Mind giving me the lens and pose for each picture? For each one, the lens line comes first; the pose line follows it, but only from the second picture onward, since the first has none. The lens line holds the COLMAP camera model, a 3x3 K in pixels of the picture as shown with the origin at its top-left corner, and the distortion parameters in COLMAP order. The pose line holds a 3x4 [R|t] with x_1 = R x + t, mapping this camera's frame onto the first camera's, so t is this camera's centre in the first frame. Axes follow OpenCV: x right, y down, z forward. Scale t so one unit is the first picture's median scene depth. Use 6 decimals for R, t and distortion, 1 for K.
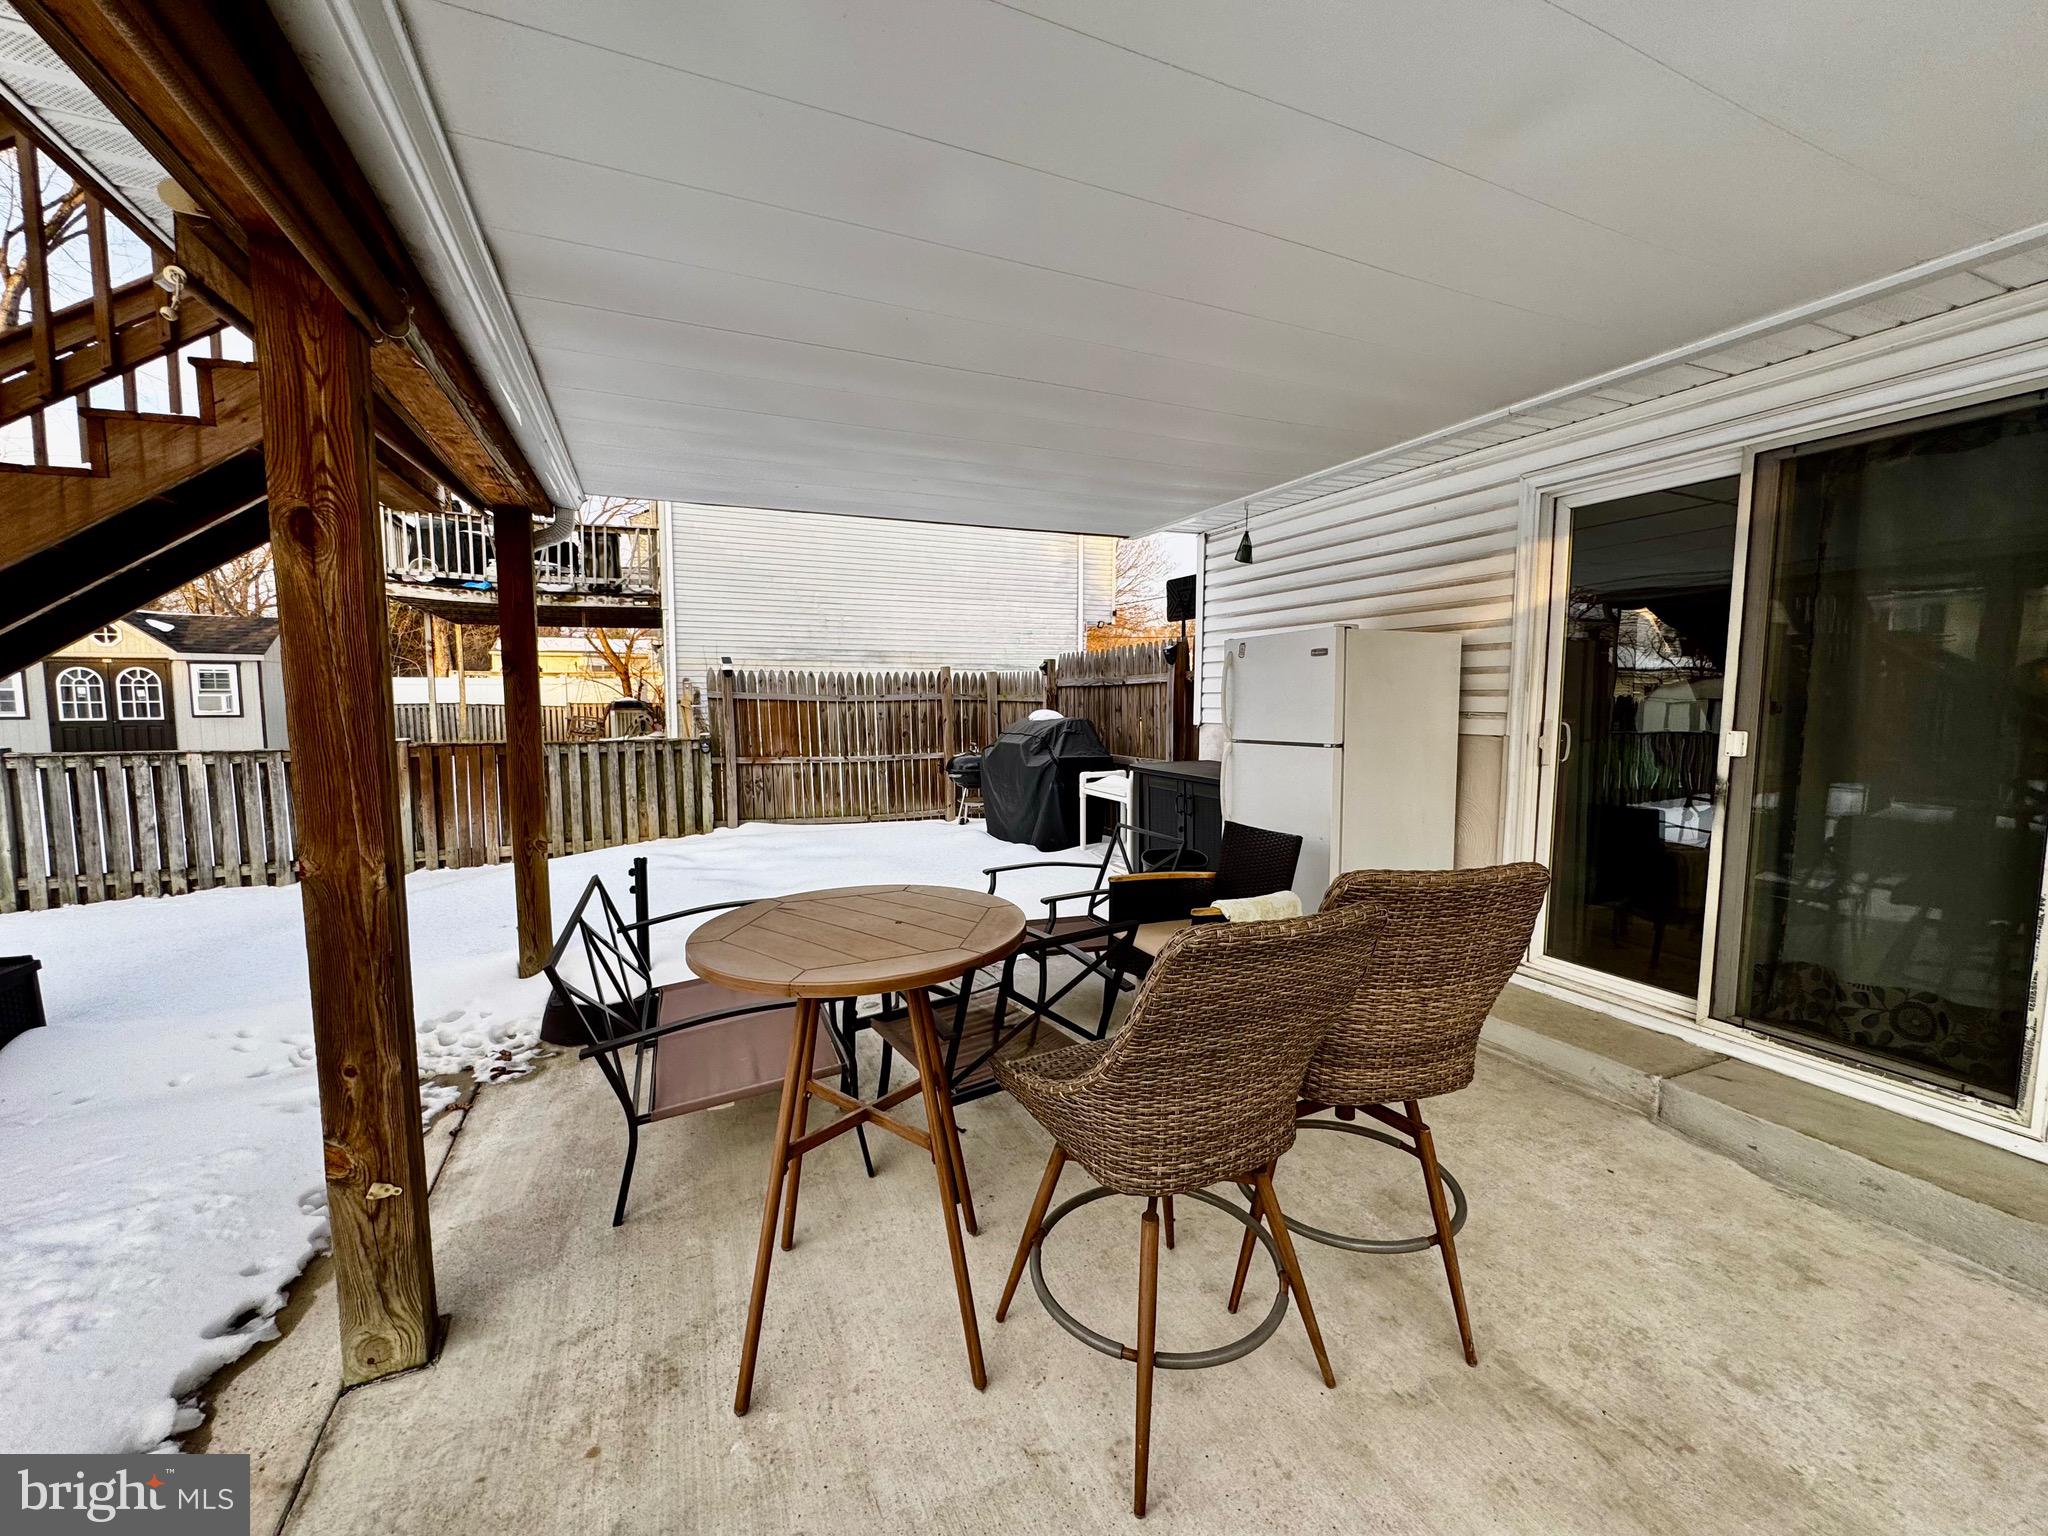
lens RADIAL K [[818.9, 0, 1024.0], [0, 818.9, 768.0], [0, 0, 1]] dist [-0.001300, 0.000237]
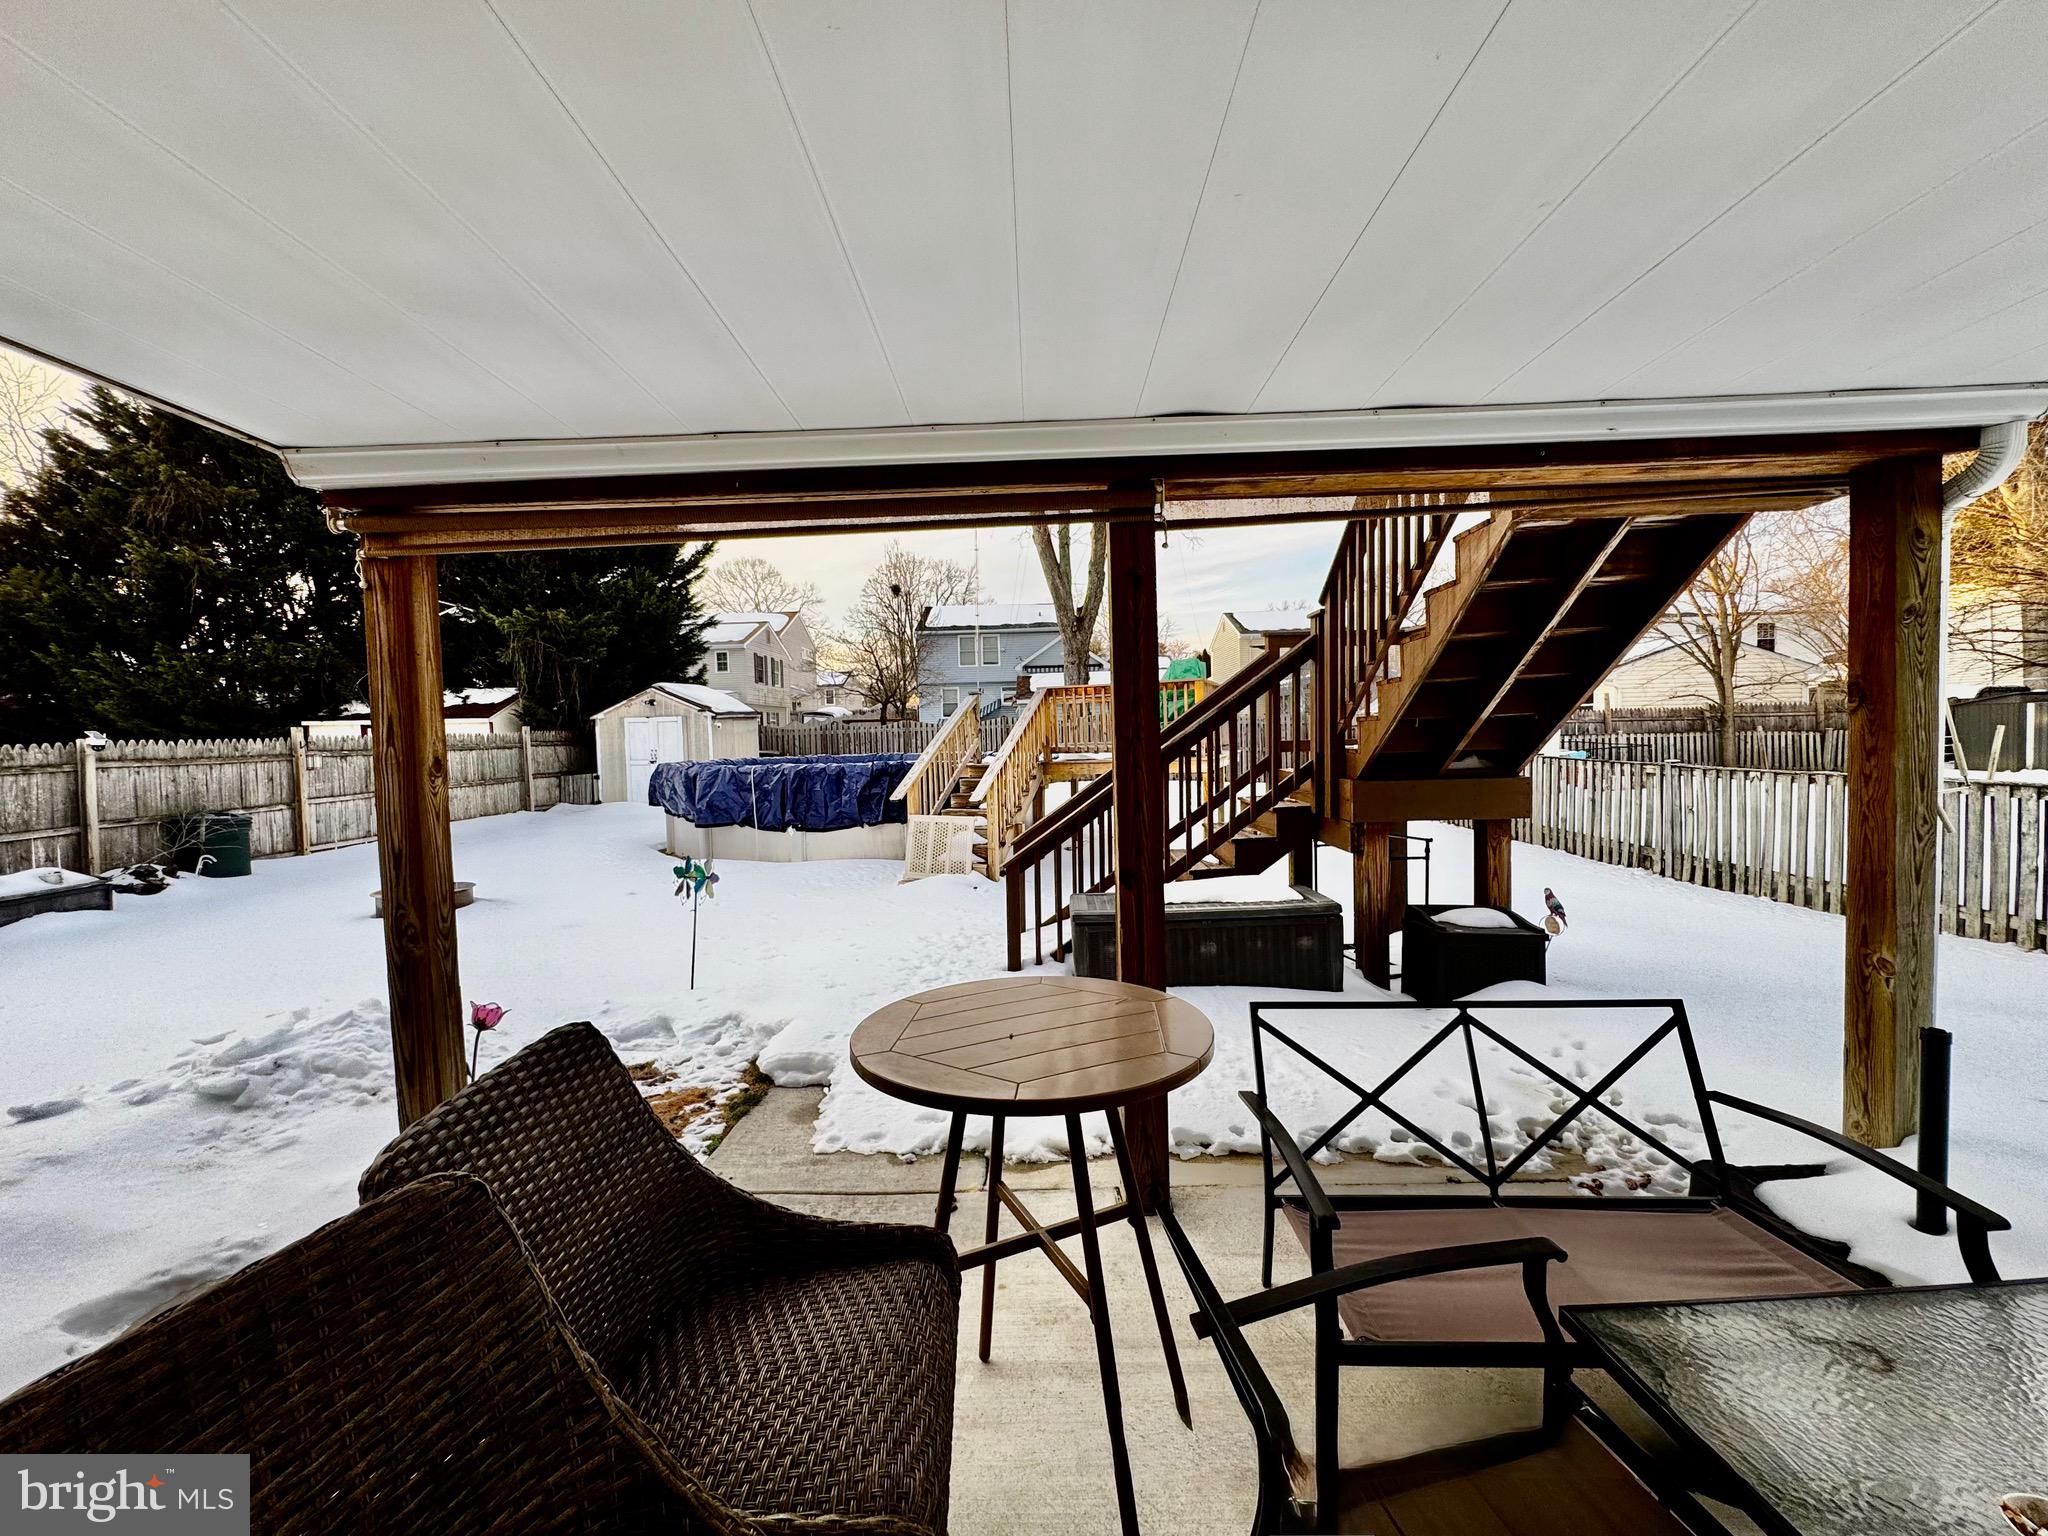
lens RADIAL K [[818.9, 0, 1024.0], [0, 818.9, 768.0], [0, 0, 1]] dist [-0.001300, 0.000237]
pose [[-0.426884, 0.049552, -0.902948, 0.293468], [-0.052825, 0.995426, 0.079600, -0.080209], [0.902762, 0.081678, -0.422314, 0.639661]]
